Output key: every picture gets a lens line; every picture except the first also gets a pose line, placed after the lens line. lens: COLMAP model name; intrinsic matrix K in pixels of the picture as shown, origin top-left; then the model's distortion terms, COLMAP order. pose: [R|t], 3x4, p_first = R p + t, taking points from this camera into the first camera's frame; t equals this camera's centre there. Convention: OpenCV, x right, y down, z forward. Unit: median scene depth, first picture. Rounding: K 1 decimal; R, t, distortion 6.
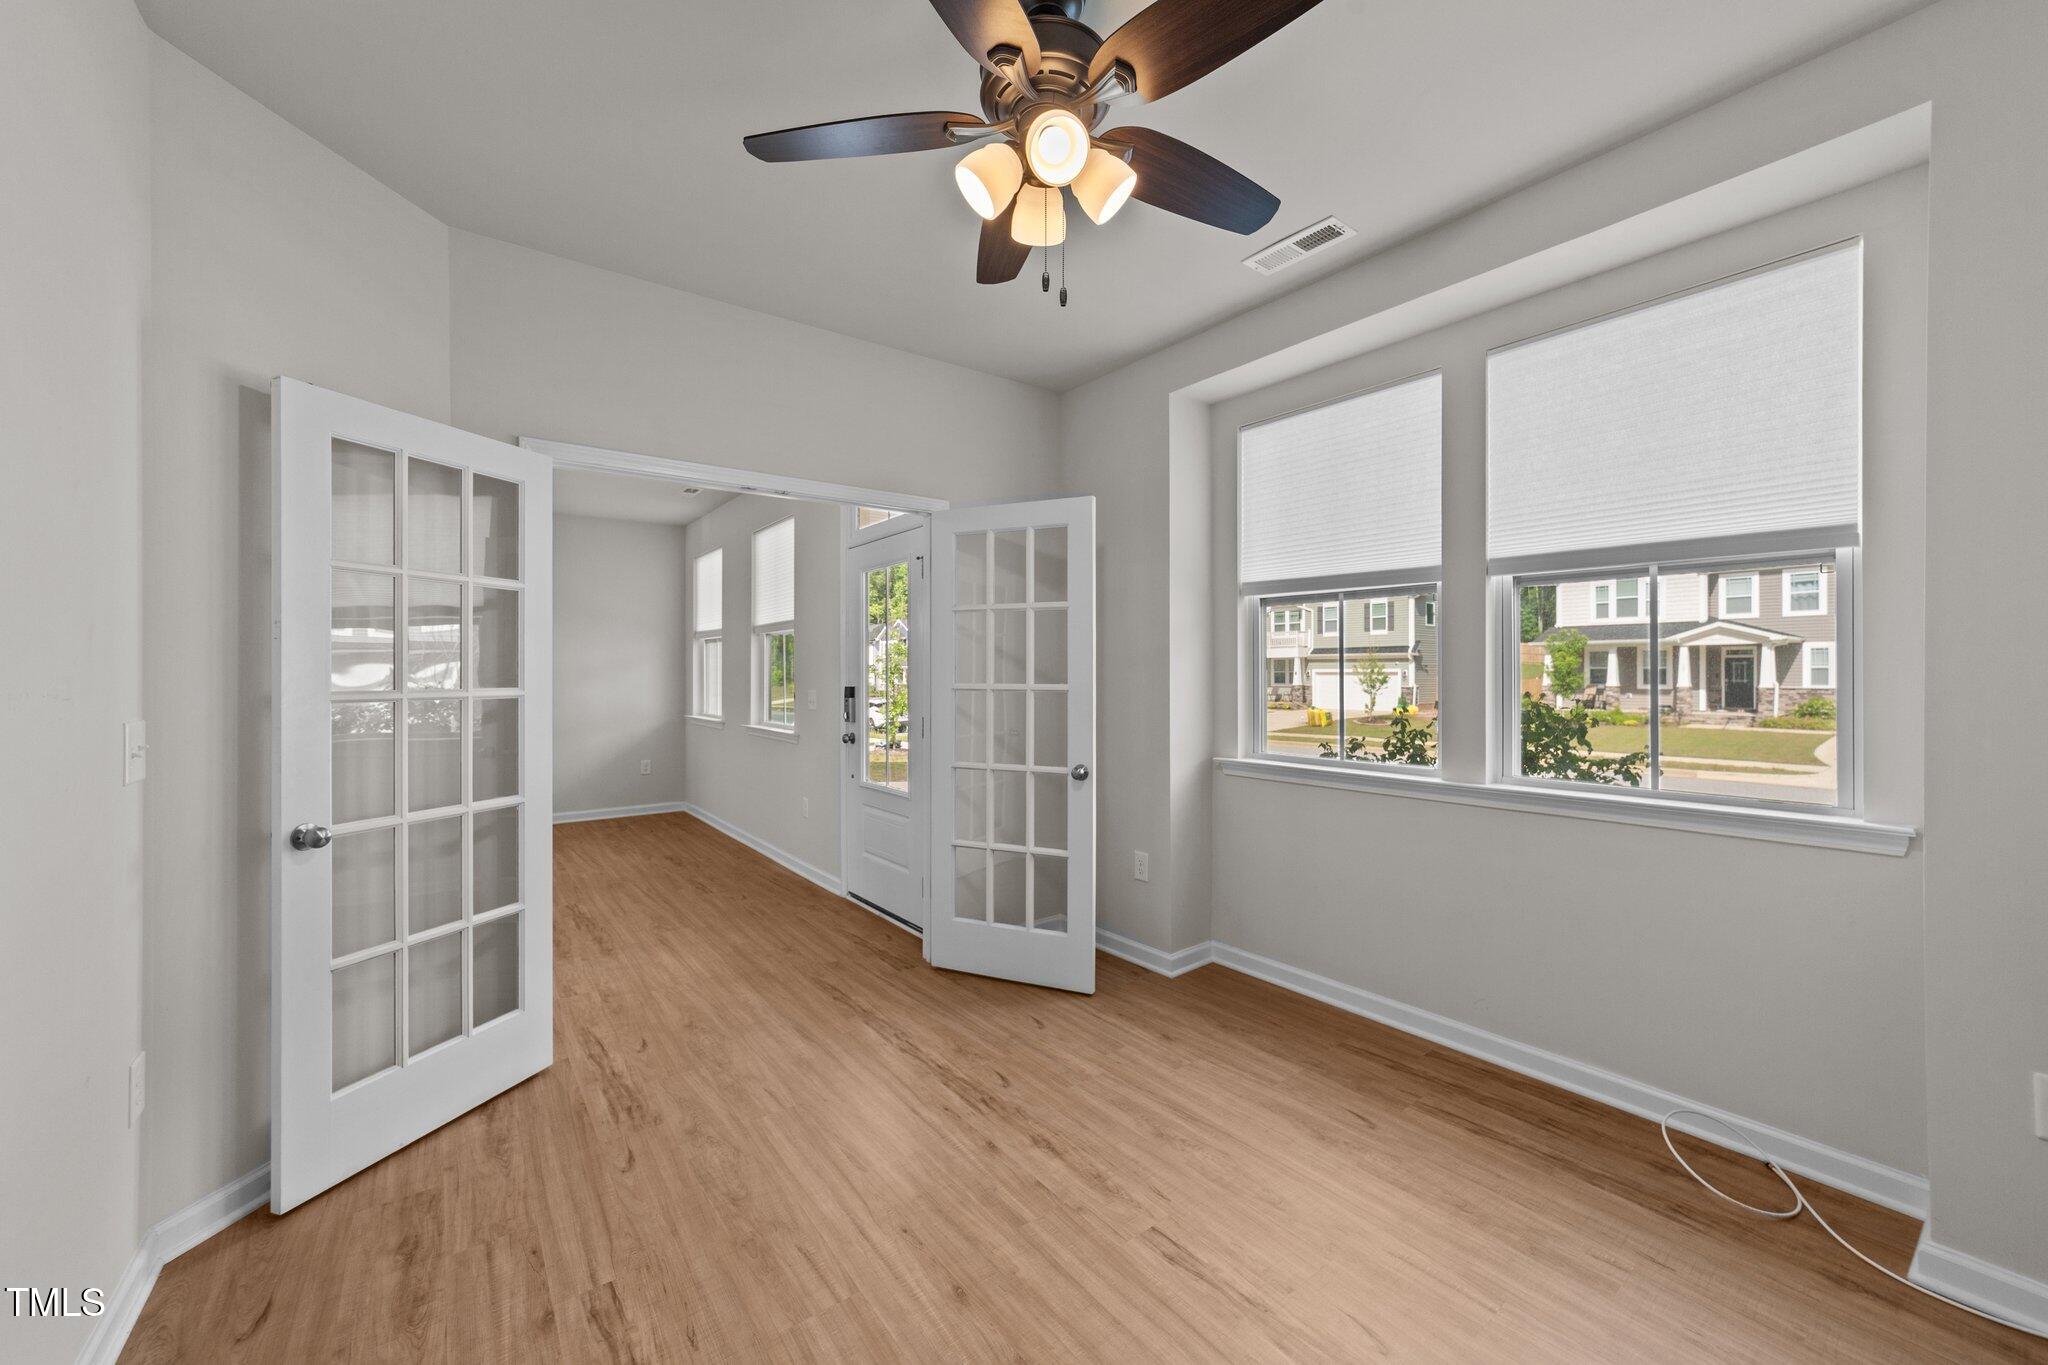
lens RADIAL K [[797.5, 0, 1024.0], [0, 797.5, 682.5], [0, 0, 1]] dist [-0.055968, 0.020074]
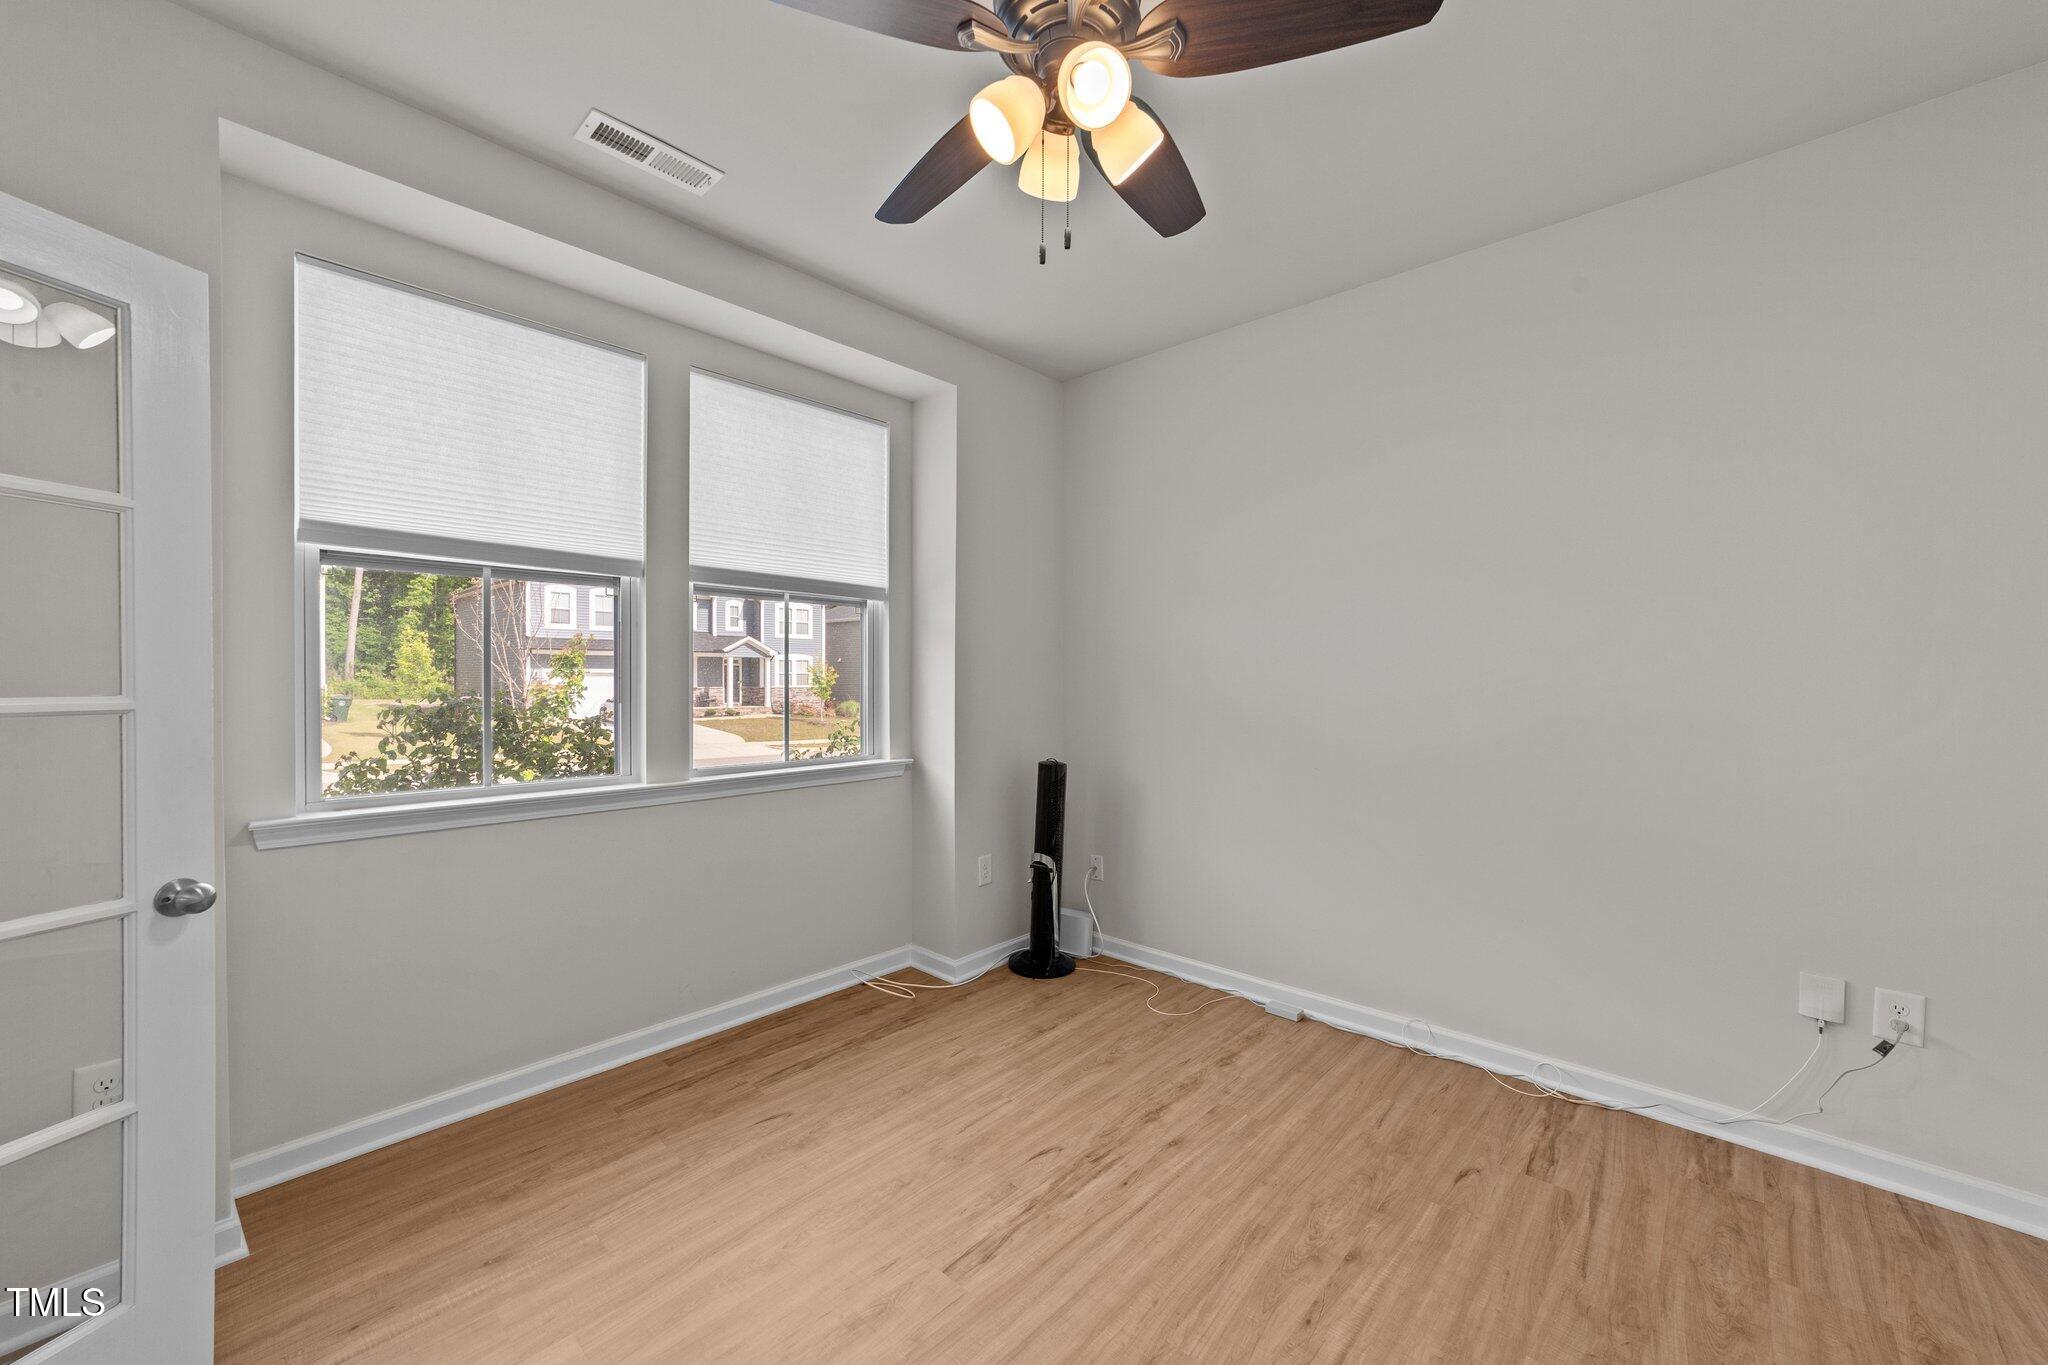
lens RADIAL K [[827.4, 0, 1014.1], [0, 827.4, 676.6], [0, 0, 1]] dist [0.018242, -0.000188]
pose [[-0.212937, -0.001832, 0.977064, -0.668212], [-0.001115, 0.999998, 0.001632, -0.010380], [-0.977065, -0.000742, -0.212938, 0.909640]]
